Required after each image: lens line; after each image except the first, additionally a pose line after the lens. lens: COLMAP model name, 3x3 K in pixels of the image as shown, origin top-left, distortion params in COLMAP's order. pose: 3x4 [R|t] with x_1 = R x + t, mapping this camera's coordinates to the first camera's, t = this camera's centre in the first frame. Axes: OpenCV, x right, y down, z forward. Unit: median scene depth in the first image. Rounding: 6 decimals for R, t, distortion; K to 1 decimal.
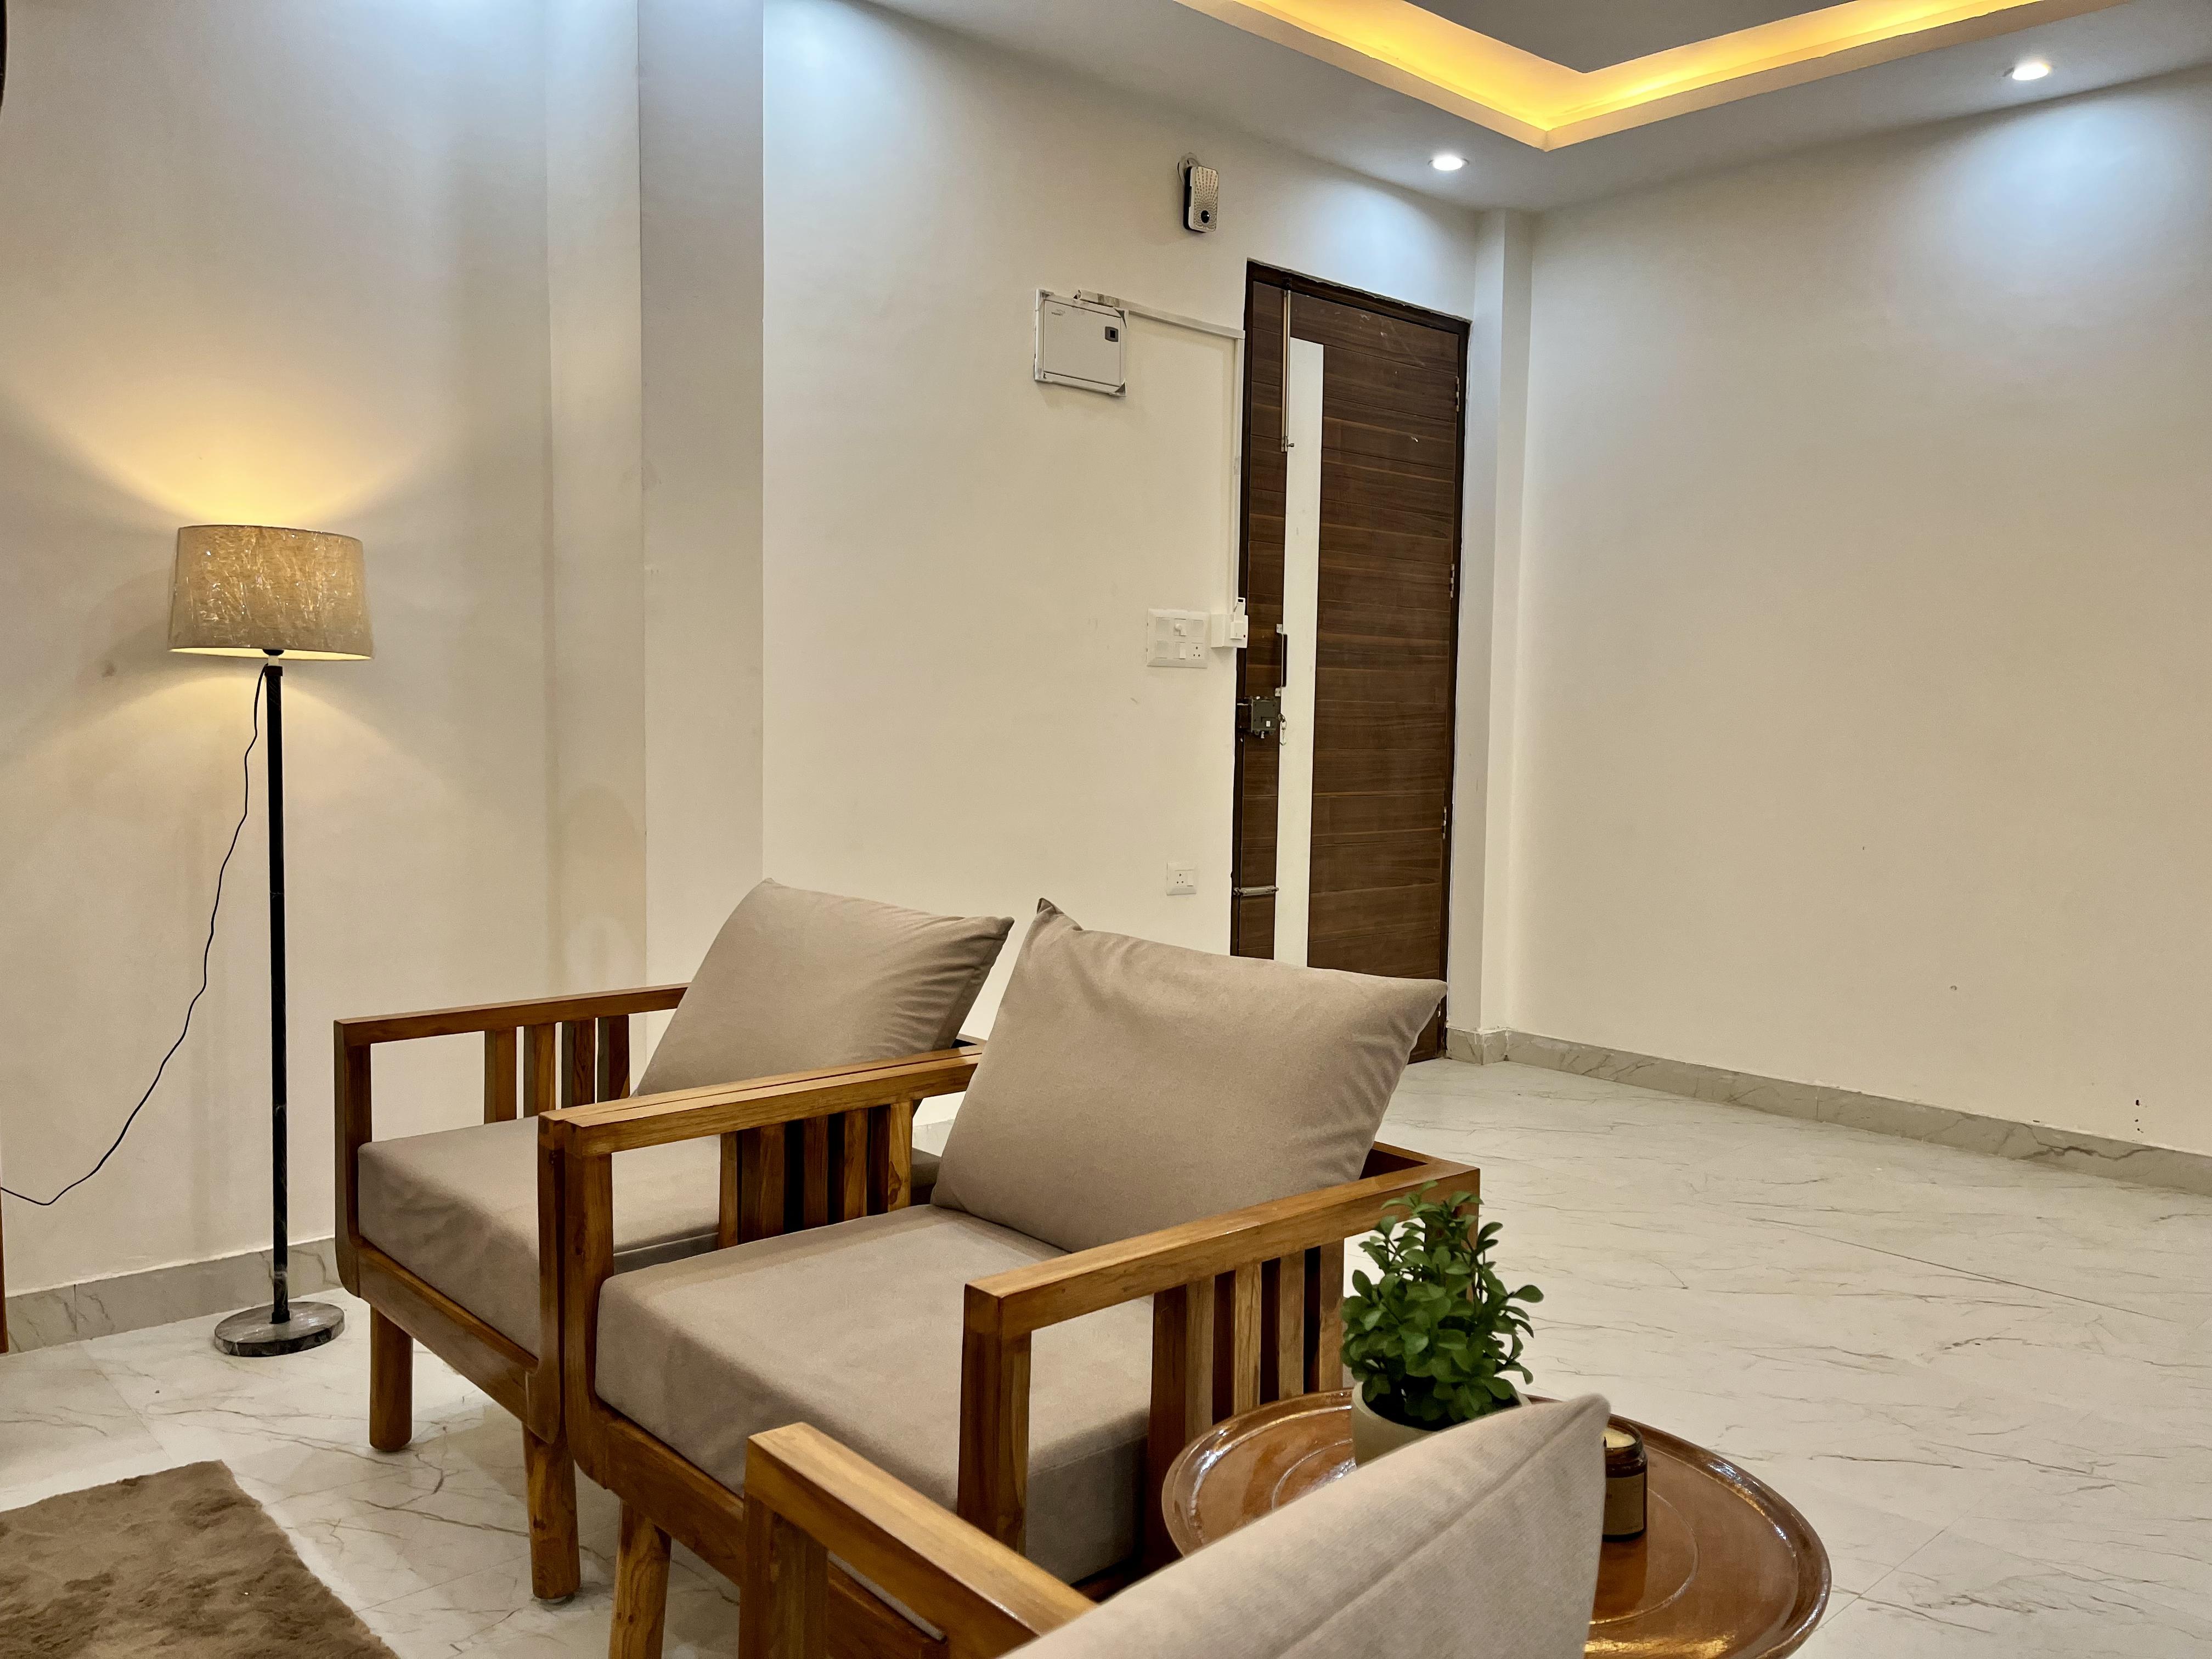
lens RADIAL K [[1694.3, 0, 1100.7], [0, 1694.3, 845.6], [0, 0, 1]] dist [0.061190, -0.075545]
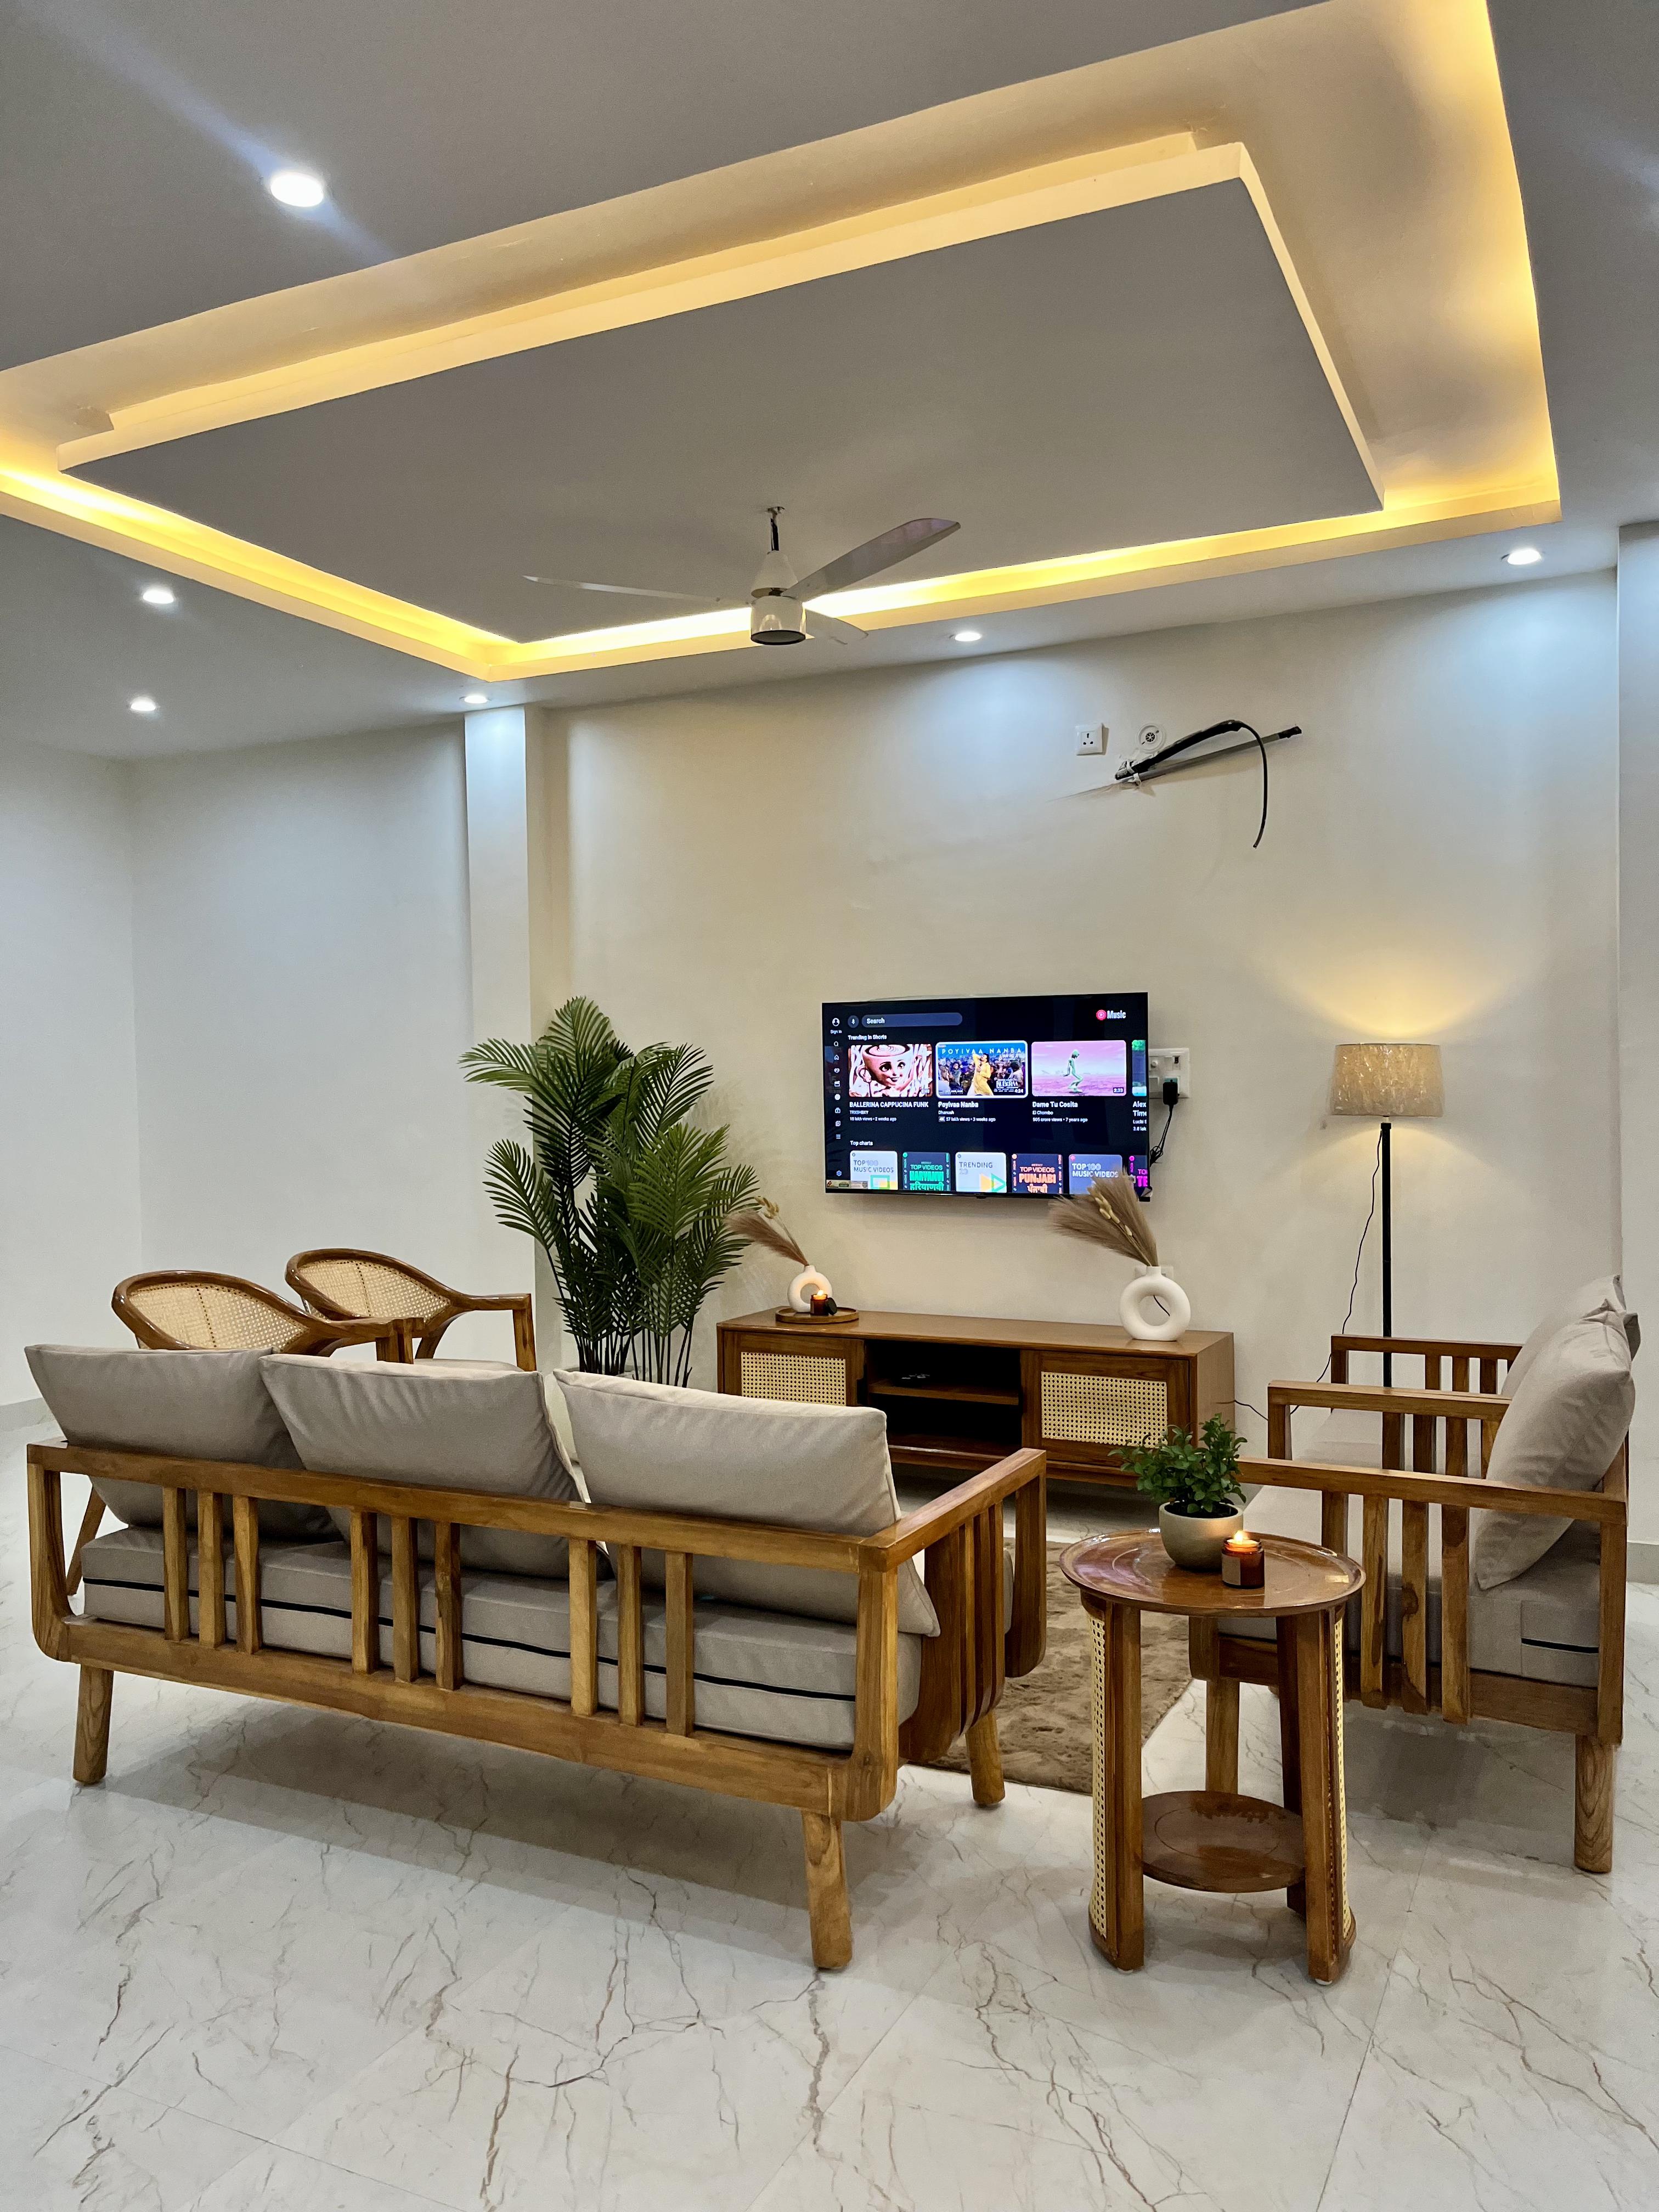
lens RADIAL K [[1694.3, 0, 838.6], [0, 1694.3, 1114.1], [0, 0, 1]] dist [0.061190, -0.075545]
pose [[0.371260, -0.006715, -0.928505, 0.991069], [-0.056590, 0.997951, -0.029845, -0.040511], [0.926803, 0.063625, 0.370120, -0.120772]]
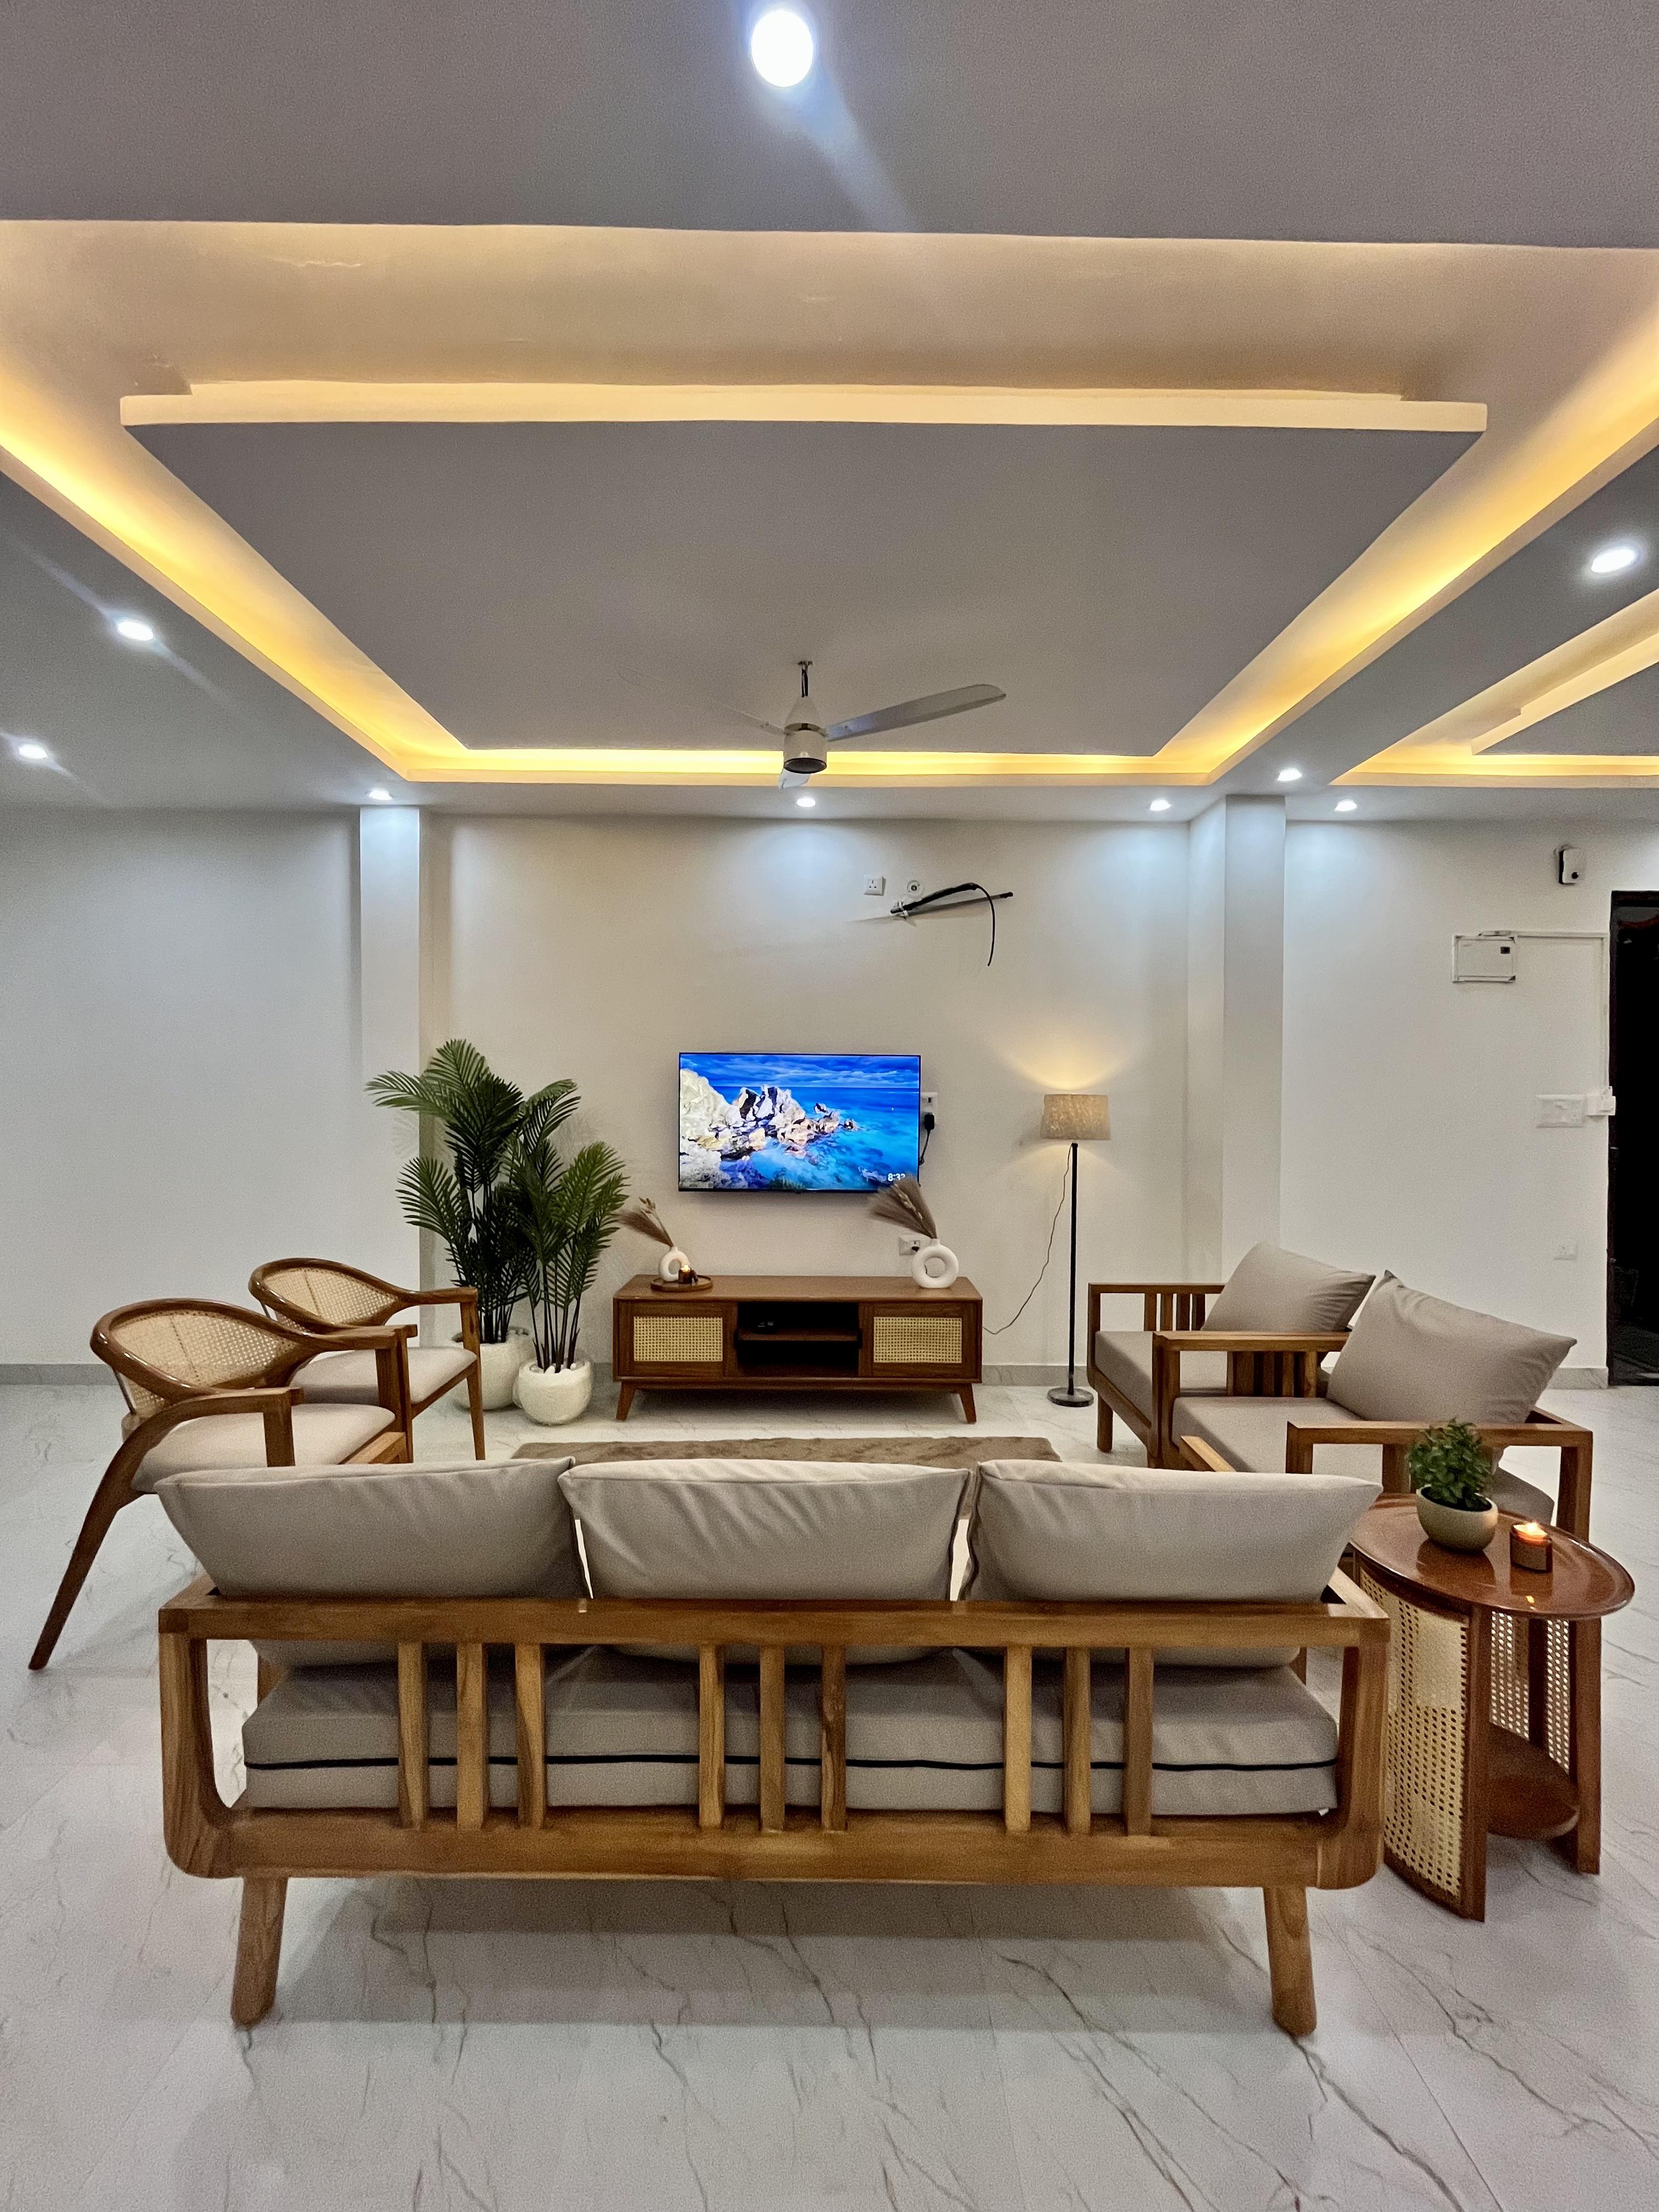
lens RADIAL K [[903.6, 0, 834.7], [0, 903.6, 1104.7], [0, 0, 1]] dist [-0.004332, 0.002139]
pose [[0.747931, -0.004654, -0.663761, 0.198291], [-0.046419, 0.997160, -0.059298, -0.075663], [0.662152, 0.075162, 0.745591, -0.349530]]
